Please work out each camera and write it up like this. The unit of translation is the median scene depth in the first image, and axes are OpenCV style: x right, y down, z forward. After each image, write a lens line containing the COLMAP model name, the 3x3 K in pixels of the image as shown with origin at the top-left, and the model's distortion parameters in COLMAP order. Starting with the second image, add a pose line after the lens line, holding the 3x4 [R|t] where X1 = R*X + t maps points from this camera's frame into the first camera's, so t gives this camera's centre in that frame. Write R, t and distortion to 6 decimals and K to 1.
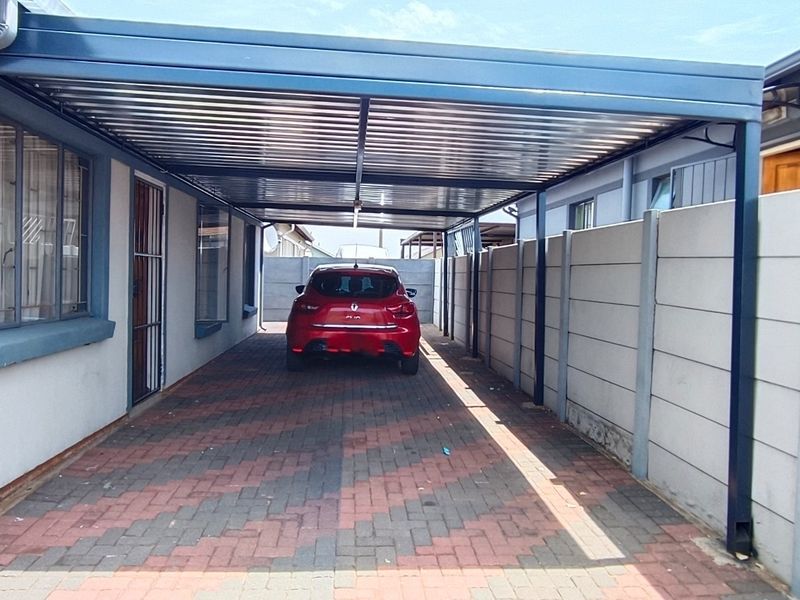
lens RADIAL K [[614.7, 0, 381.1], [0, 614.7, 301.3], [0, 0, 1]] dist [0.003653, 0.007116]
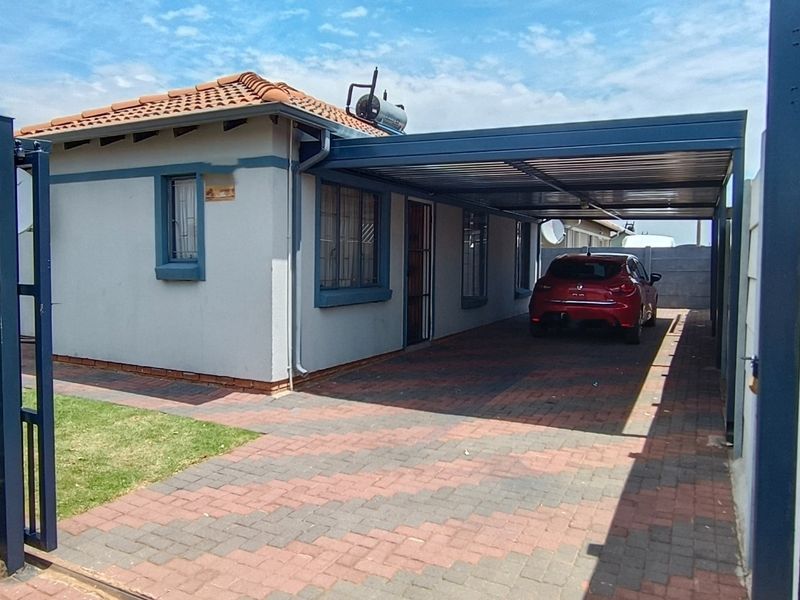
lens RADIAL K [[606.8, 0, 394.1], [0, 606.8, 296.6], [0, 0, 1]] dist [-0.006519, 0.005030]
pose [[0.870427, 0.015756, -0.492045, 0.303284], [-0.012109, 0.999871, 0.010596, 0.026705], [0.492148, -0.003265, 0.870505, -0.341678]]
